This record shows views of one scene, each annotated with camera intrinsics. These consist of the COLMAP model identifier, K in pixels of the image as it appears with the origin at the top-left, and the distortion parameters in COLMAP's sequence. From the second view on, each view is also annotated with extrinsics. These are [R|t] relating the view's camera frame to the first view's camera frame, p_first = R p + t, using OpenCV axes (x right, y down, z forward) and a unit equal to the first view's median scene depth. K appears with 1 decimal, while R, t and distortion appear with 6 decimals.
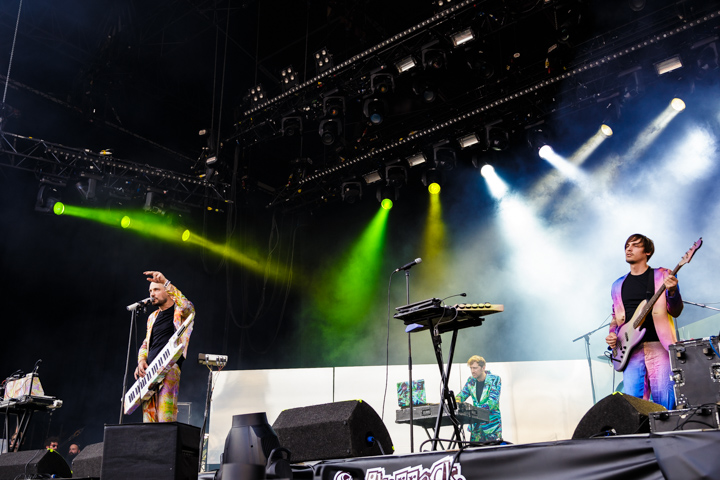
lens RADIAL K [[741.0, 0, 360.0], [0, 741.0, 240.0], [0, 0, 1]] dist [0.057084, -0.007135]
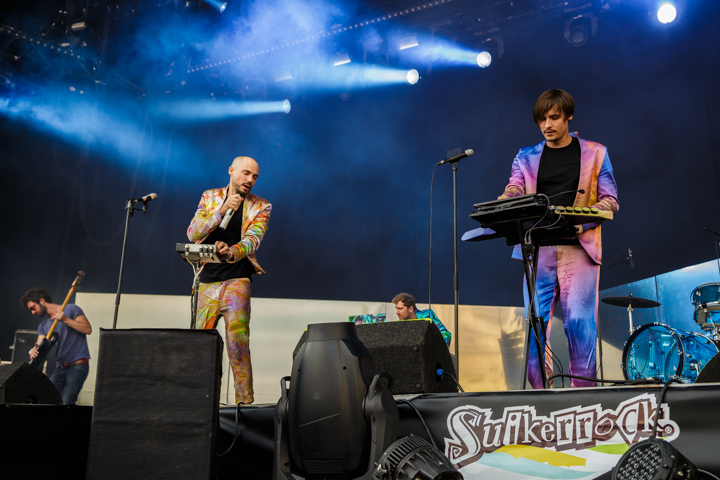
lens RADIAL K [[840.8, 0, 360.0], [0, 840.8, 240.0], [0, 0, 1]] dist [0.014854, 0.336801]
pose [[0.977741, 0.078889, 0.194420, -0.289703], [-0.094352, 0.992962, 0.071588, 0.098577], [-0.187404, -0.088338, 0.978303, 0.235364]]
